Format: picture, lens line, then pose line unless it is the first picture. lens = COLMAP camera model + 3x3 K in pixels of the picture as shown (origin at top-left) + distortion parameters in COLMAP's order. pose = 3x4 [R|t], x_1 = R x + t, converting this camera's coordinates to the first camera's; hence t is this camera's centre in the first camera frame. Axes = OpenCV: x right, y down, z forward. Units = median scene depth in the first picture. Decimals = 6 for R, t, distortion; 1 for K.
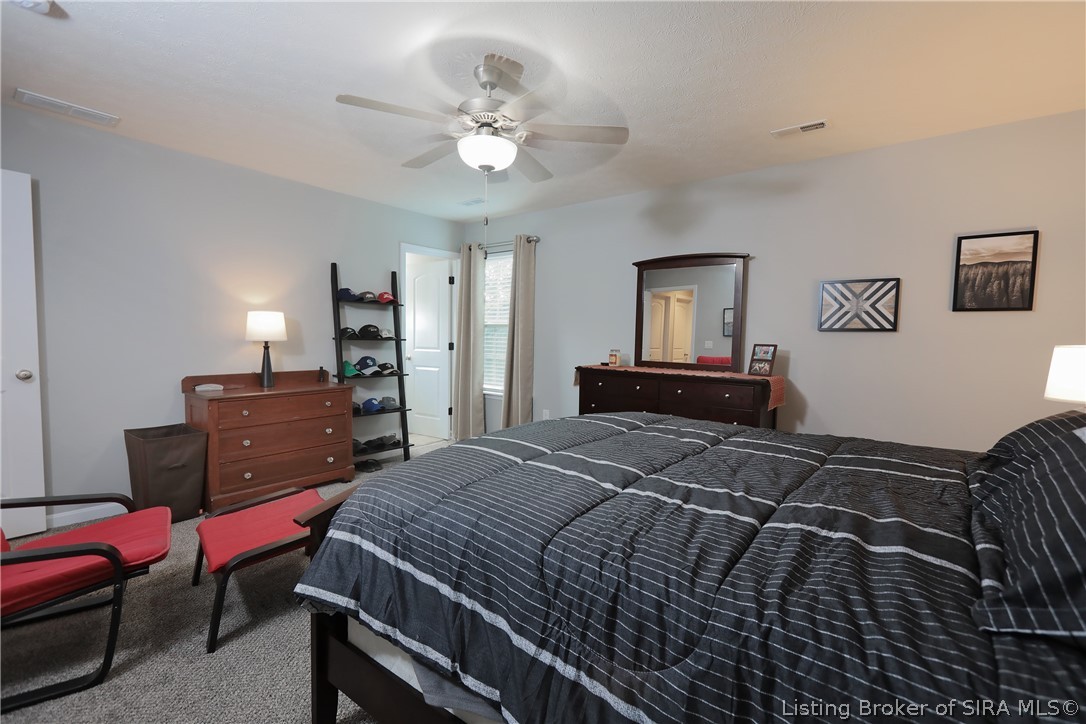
lens RADIAL K [[480.1, 0, 541.4], [0, 480.1, 363.0], [0, 0, 1]] dist [-0.011749, 0.005437]
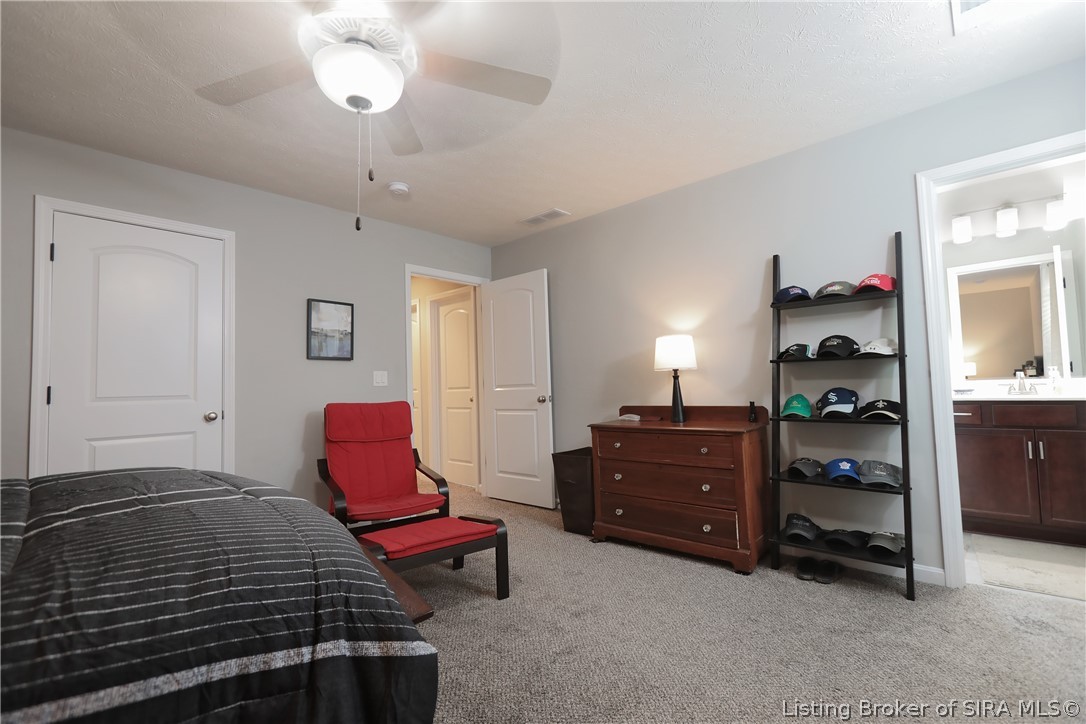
lens RADIAL K [[480.1, 0, 541.4], [0, 480.1, 363.0], [0, 0, 1]] dist [-0.011749, 0.005437]
pose [[-0.069920, -0.058179, -0.995855, 0.287375], [-0.027492, 0.998031, -0.056376, -0.001461], [0.997174, 0.023437, -0.071382, 0.717081]]
